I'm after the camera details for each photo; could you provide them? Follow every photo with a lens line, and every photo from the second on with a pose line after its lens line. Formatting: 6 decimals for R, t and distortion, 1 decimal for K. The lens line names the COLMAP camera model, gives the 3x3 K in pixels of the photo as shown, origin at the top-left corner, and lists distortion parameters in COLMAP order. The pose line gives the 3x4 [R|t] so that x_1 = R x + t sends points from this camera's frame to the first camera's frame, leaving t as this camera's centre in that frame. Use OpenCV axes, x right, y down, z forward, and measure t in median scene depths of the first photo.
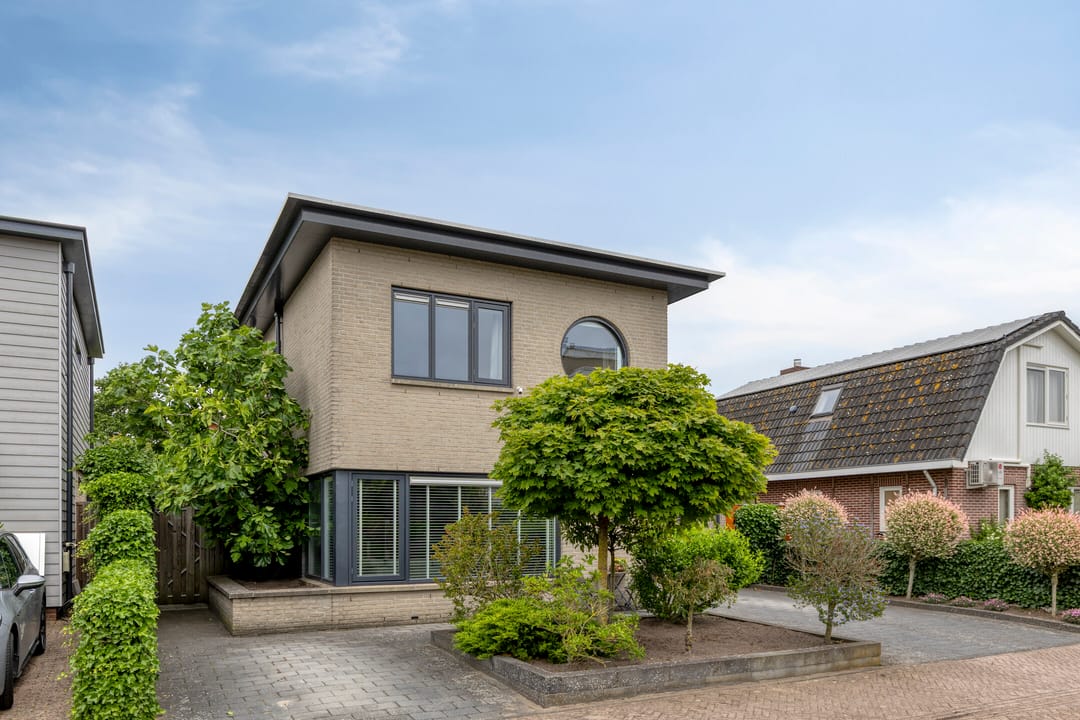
lens RADIAL K [[784.8, 0, 541.7], [0, 784.8, 523.7], [0, 0, 1]] dist [0.000387, 0.001329]
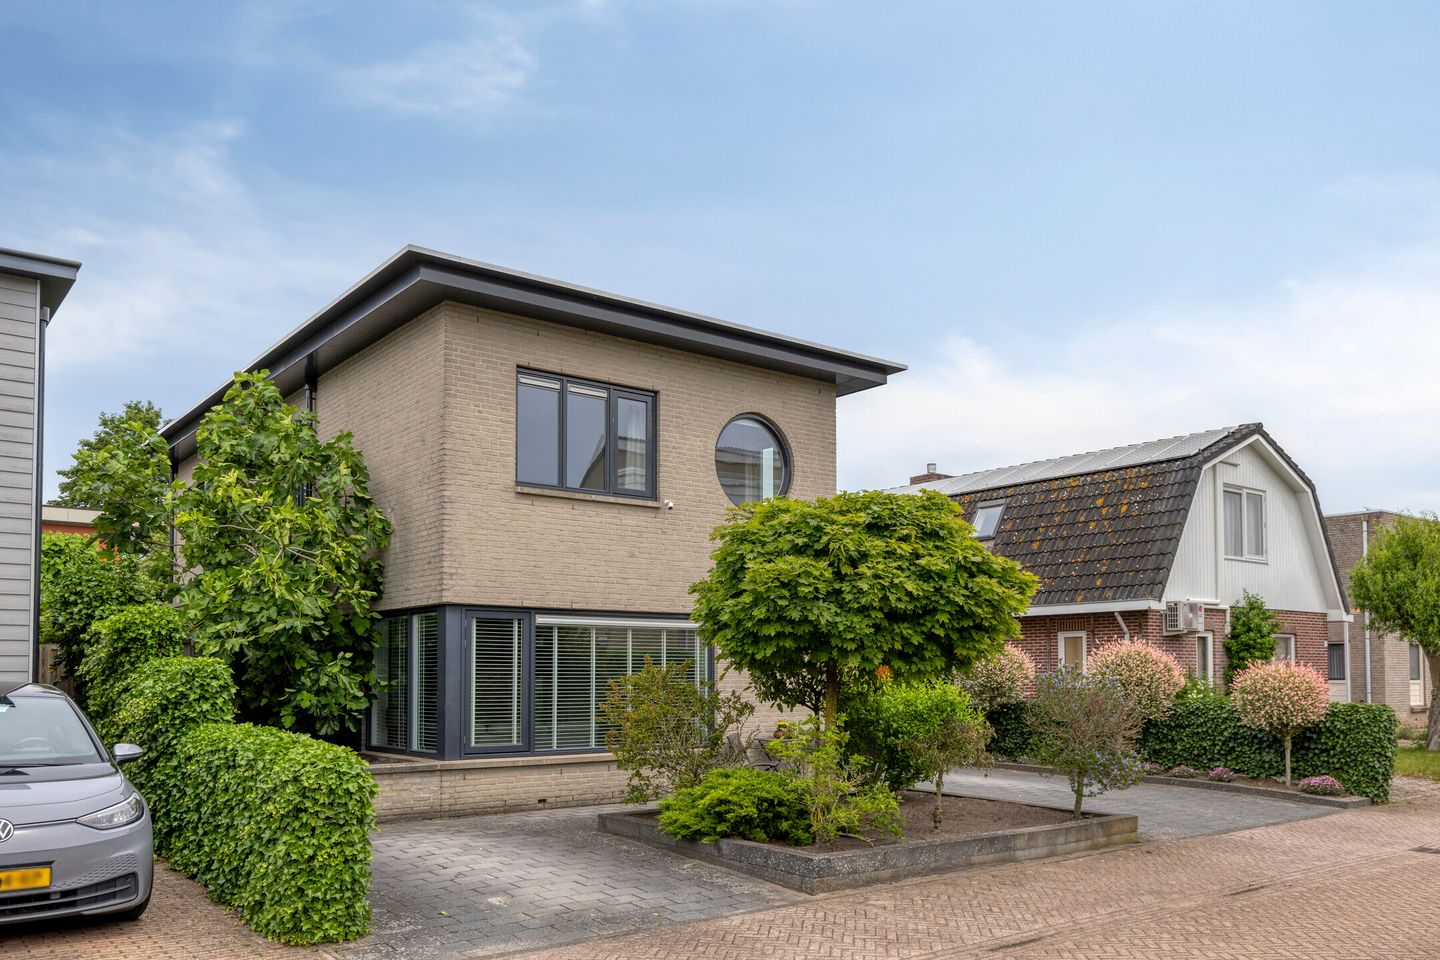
lens RADIAL K [[1119.3, 0, 745.5], [0, 1119.3, 630.9], [0, 0, 1]] dist [0.004629, -0.000830]
pose [[0.982519, 0.009464, 0.185923, -0.179626], [-0.001588, 0.999097, -0.042466, 0.001544], [-0.186157, 0.041428, 0.981646, -0.108926]]
